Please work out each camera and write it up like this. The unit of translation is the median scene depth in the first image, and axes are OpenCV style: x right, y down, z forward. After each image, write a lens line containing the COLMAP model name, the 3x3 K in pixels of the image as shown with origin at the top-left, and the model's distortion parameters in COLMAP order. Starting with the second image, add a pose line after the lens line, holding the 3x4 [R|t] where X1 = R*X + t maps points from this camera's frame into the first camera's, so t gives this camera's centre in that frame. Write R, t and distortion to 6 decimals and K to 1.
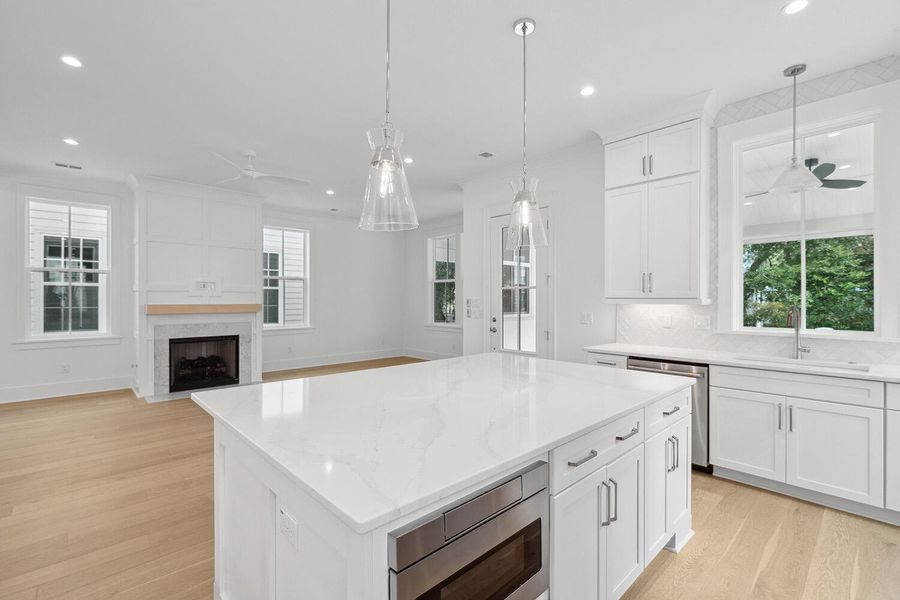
lens RADIAL K [[403.1, 0, 450.1], [0, 403.1, 298.8], [0, 0, 1]] dist [-0.002016, -0.000284]
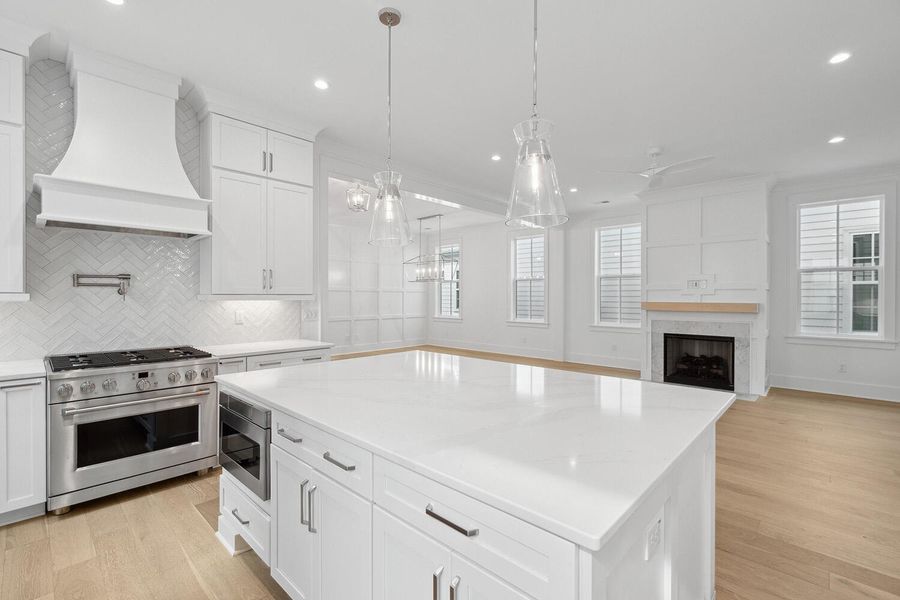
lens RADIAL K [[403.1, 0, 450.5], [0, 403.1, 295.8], [0, 0, 1]] dist [-0.002016, -0.000284]
pose [[0.061071, -0.001087, -0.998133, 0.373162], [-0.003117, 0.999994, -0.001280, 0.000233], [0.998129, 0.003189, 0.061067, 0.344597]]
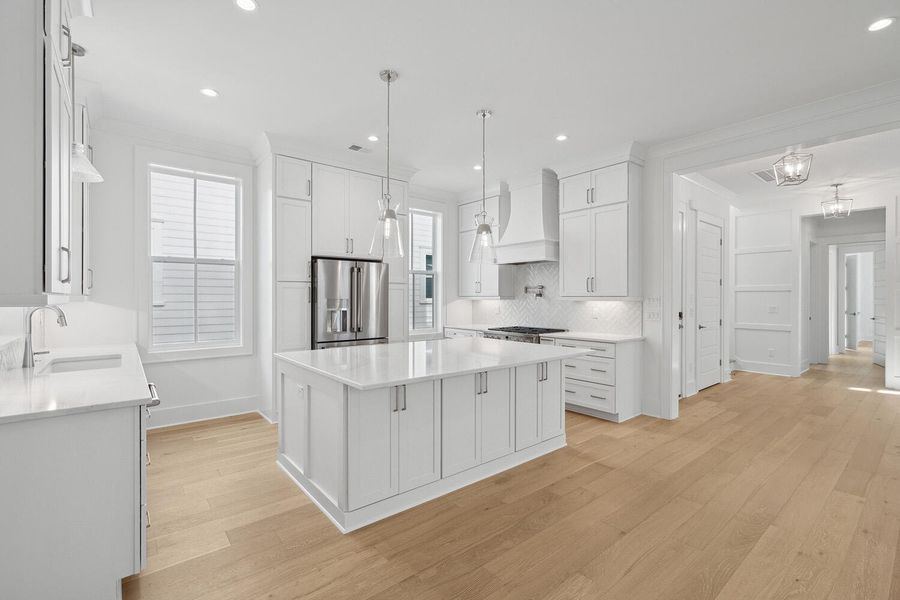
lens RADIAL K [[403.1, 0, 446.3], [0, 403.1, 298.2], [0, 0, 1]] dist [-0.002016, -0.000284]
pose [[-0.996787, -0.002041, 0.080072, -0.039101], [-0.001889, 0.999996, 0.001980, 0.000686], [-0.080076, 0.001823, -0.996787, 0.945245]]
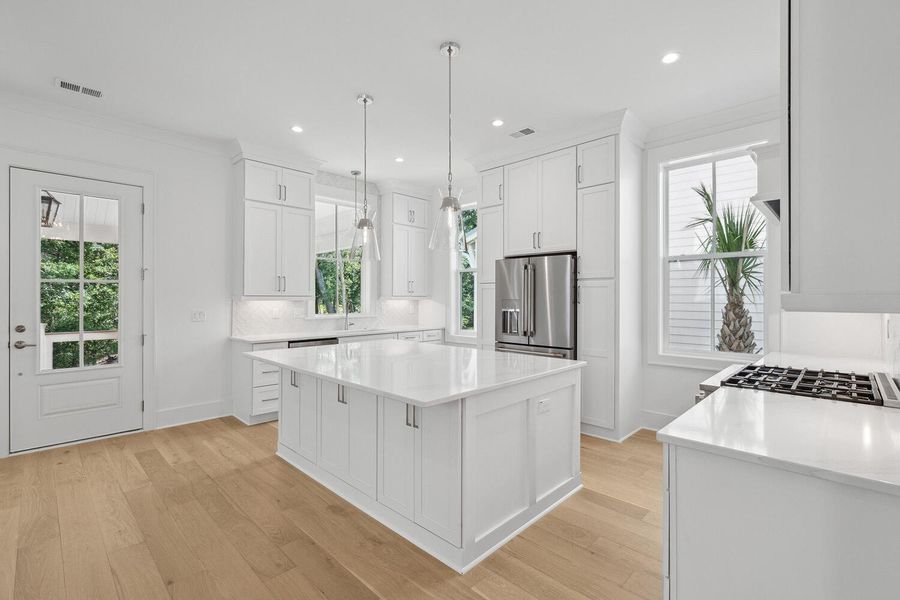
lens RADIAL K [[403.1, 0, 448.5], [0, 403.1, 294.8], [0, 0, 1]] dist [-0.002016, -0.000284]
pose [[-0.034948, 0.004901, 0.999377, -0.513970], [-0.002357, 0.999985, -0.004987, 0.000047], [-0.999386, -0.002529, -0.034936, 0.325532]]
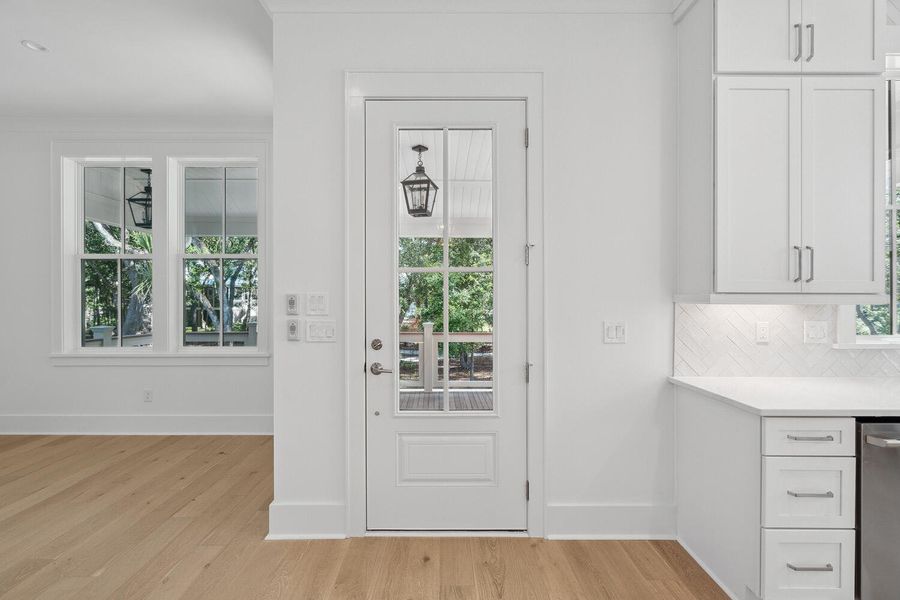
lens RADIAL K [[403.1, 0, 445.9], [0, 403.1, 295.3], [0, 0, 1]] dist [-0.002016, -0.000284]
pose [[0.686542, 0.000276, 0.727090, -0.136022], [-0.001161, 0.999999, 0.000716, 0.000623], [-0.727089, -0.001335, 0.686542, 0.619618]]
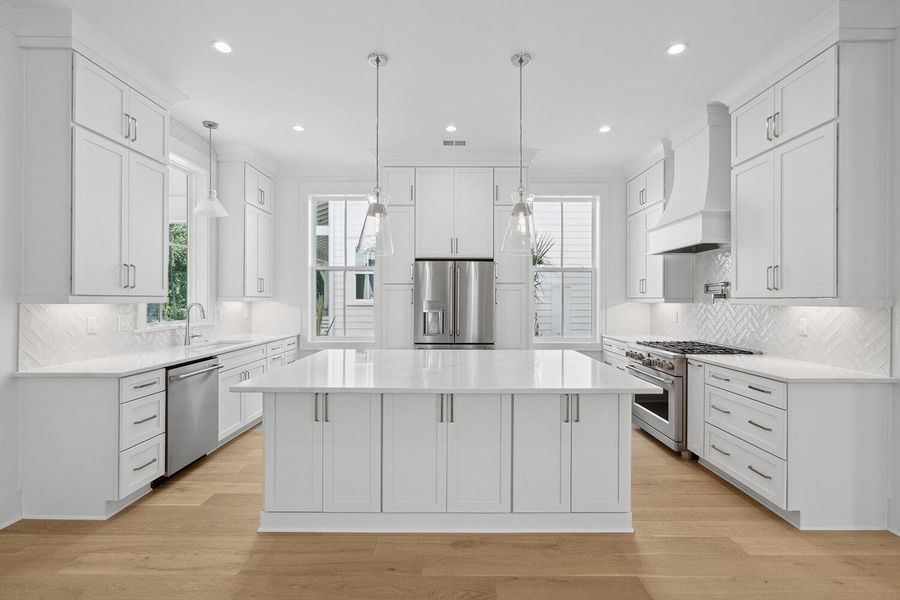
lens RADIAL K [[403.1, 0, 449.8], [0, 403.1, 297.2], [0, 0, 1]] dist [-0.002016, -0.000284]
pose [[-0.720608, -0.000031, 0.693342, -0.322341], [-0.004021, 0.999983, -0.004135, 0.001083], [-0.693331, -0.005768, -0.720596, 0.717258]]
